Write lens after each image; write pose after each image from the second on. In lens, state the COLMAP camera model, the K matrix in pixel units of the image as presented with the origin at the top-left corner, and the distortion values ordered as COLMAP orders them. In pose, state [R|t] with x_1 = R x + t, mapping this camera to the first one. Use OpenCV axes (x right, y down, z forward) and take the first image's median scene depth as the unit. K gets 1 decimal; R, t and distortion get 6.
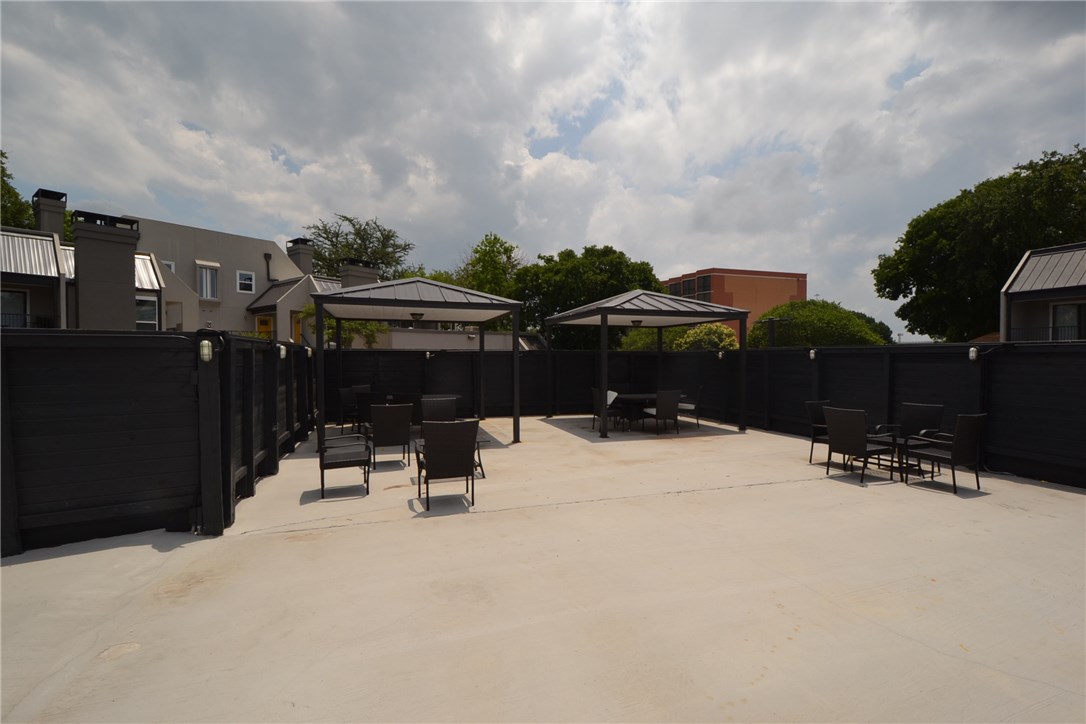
lens RADIAL K [[503.5, 0, 543.0], [0, 503.5, 362.0], [0, 0, 1]] dist [-0.000557, -0.000245]
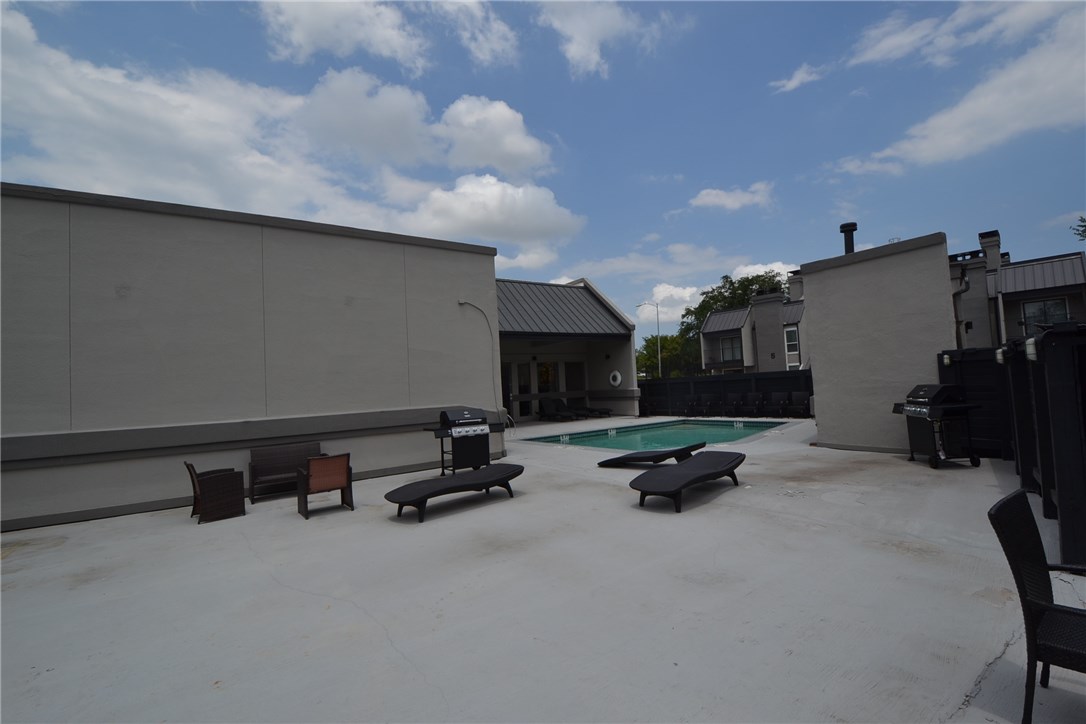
lens RADIAL K [[503.5, 0, 543.0], [0, 503.5, 362.0], [0, 0, 1]] dist [-0.000557, -0.000245]
pose [[-0.959895, 0.040667, -0.277396, 0.490806], [0.054348, 0.997646, -0.041807, -0.013214], [0.275043, -0.055207, -0.959846, 1.975152]]
